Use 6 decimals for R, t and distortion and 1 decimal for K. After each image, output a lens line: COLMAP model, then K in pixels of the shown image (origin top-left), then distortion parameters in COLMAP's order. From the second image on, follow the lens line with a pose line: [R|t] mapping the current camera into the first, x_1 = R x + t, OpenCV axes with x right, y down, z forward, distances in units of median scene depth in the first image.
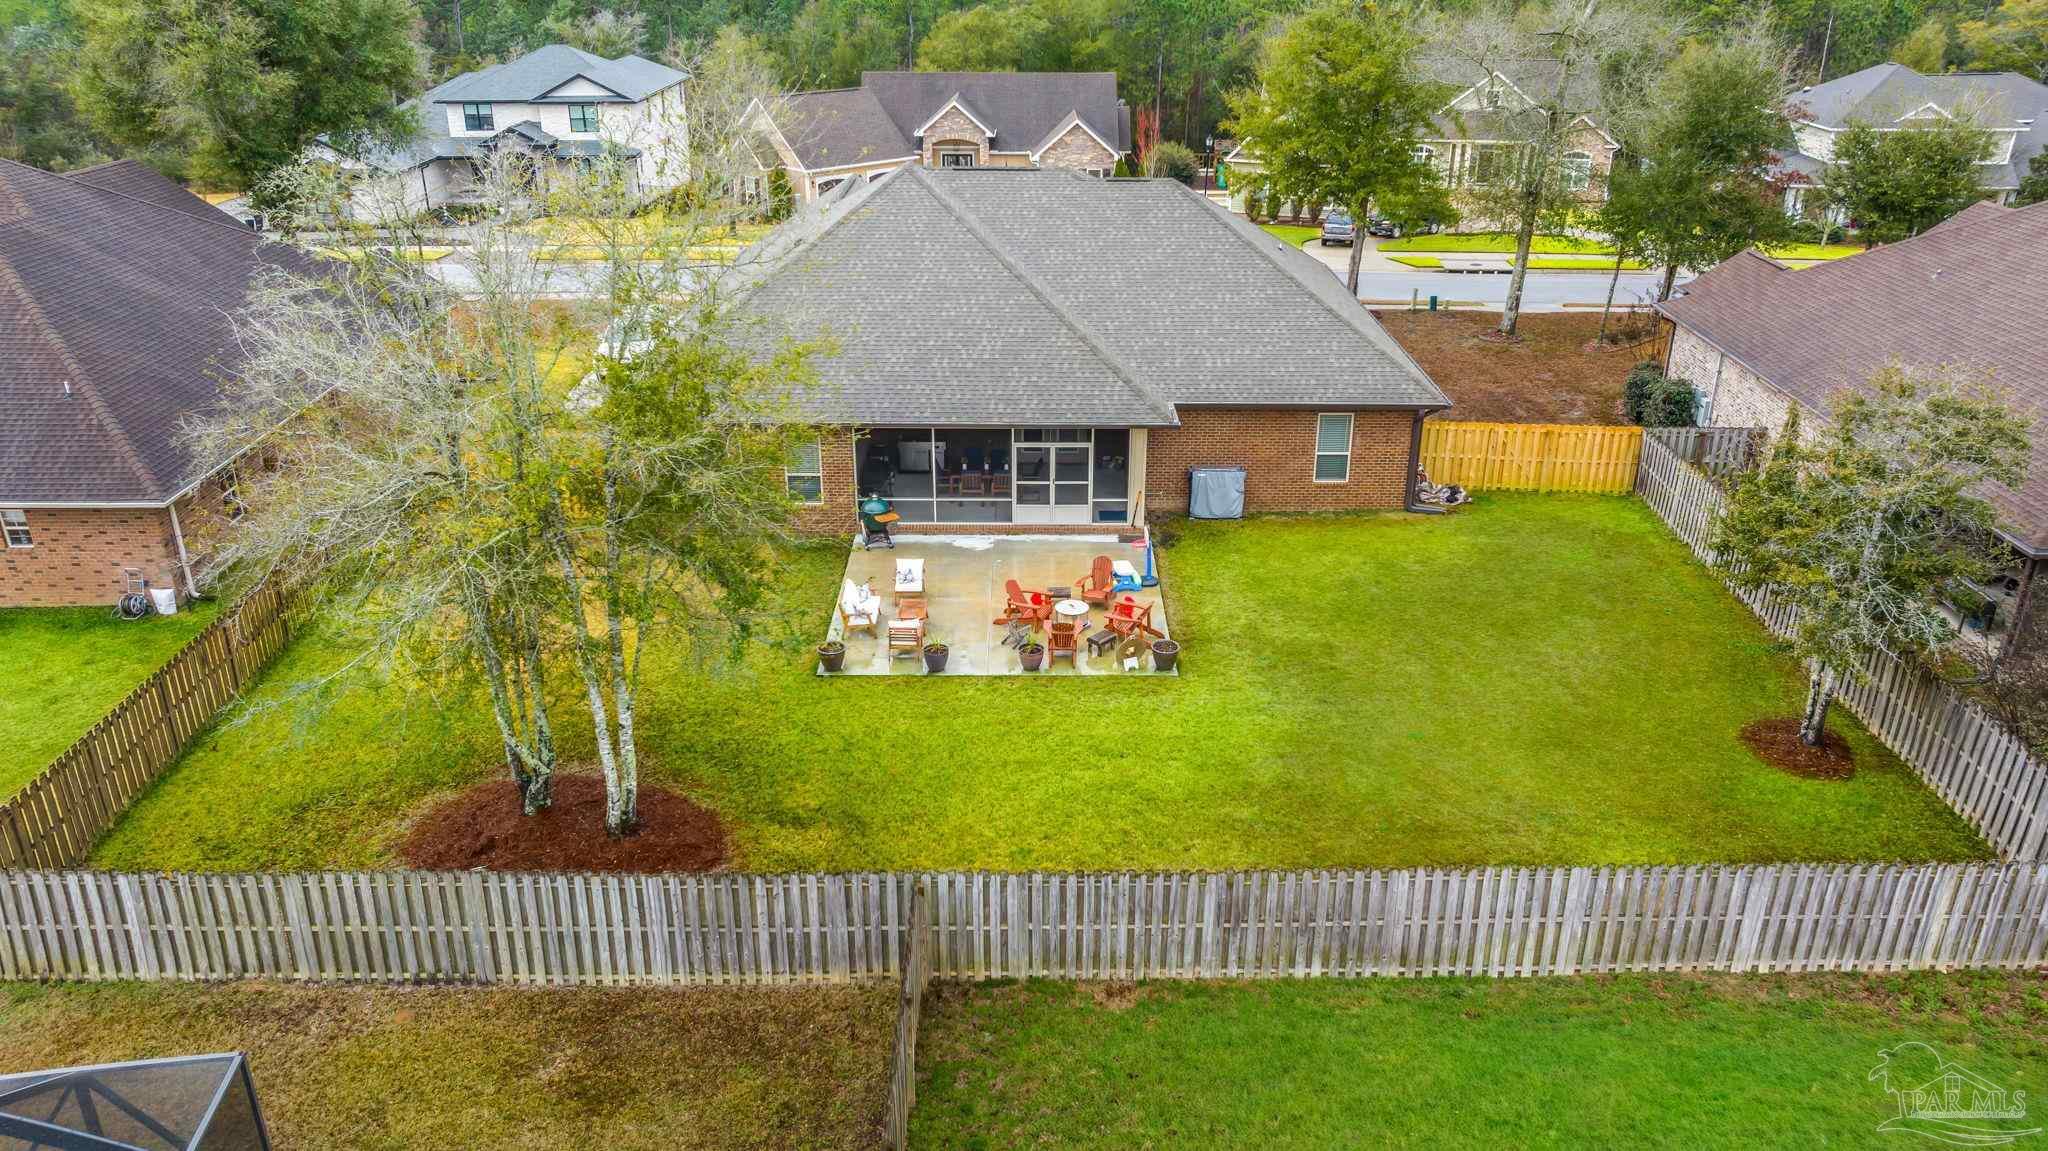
lens RADIAL K [[1562.4, 0, 1024.0], [0, 1562.4, 575.5], [0, 0, 1]] dist [-0.016367, -0.002789]
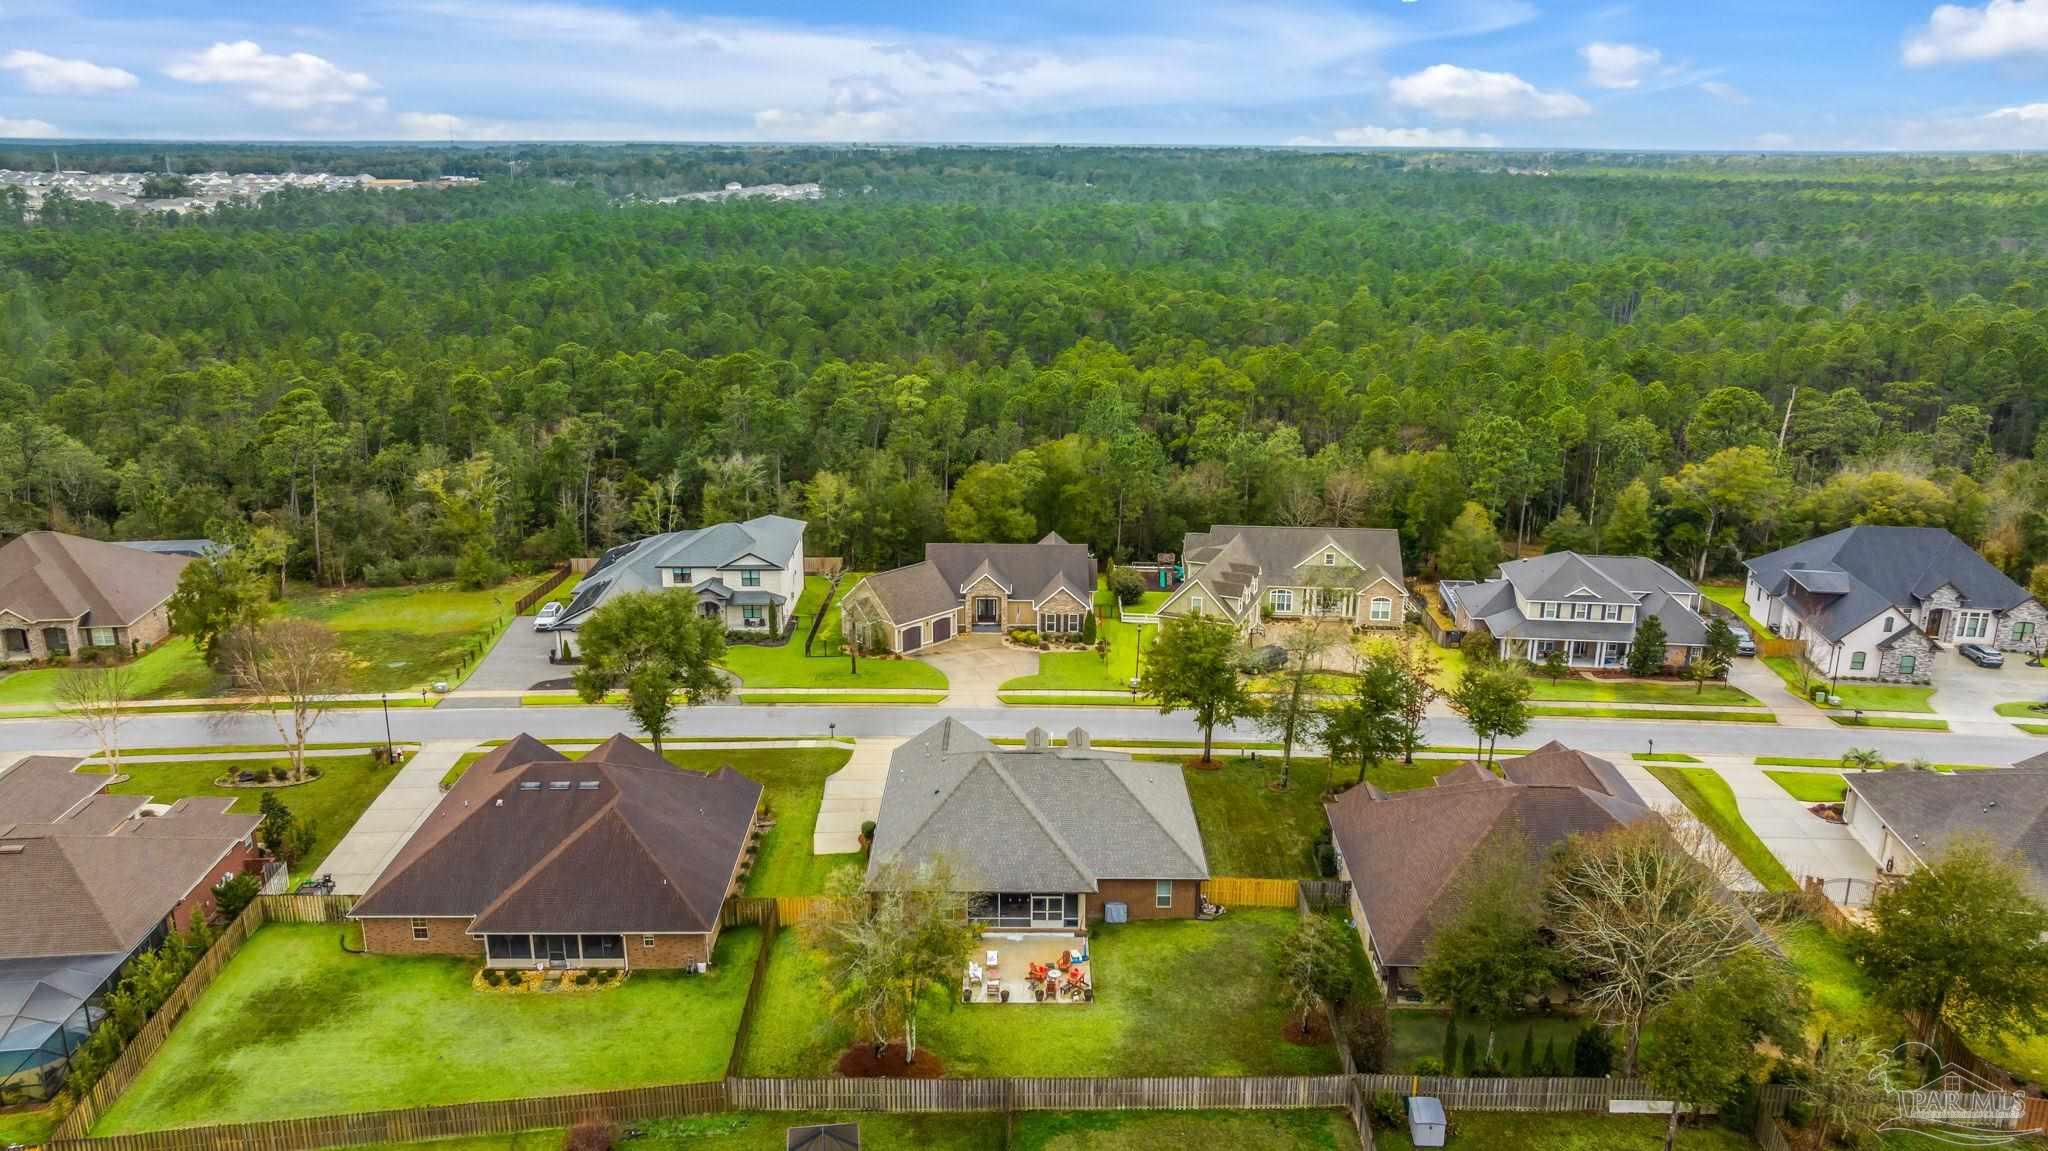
lens RADIAL K [[1562.4, 0, 1024.0], [0, 1562.4, 575.5], [0, 0, 1]] dist [-0.016367, -0.002789]
pose [[0.999987, 0.003263, 0.004014, -0.034095], [-0.002791, 0.993660, -0.112388, -0.353057], [-0.004356, 0.112375, 0.993656, -1.710699]]
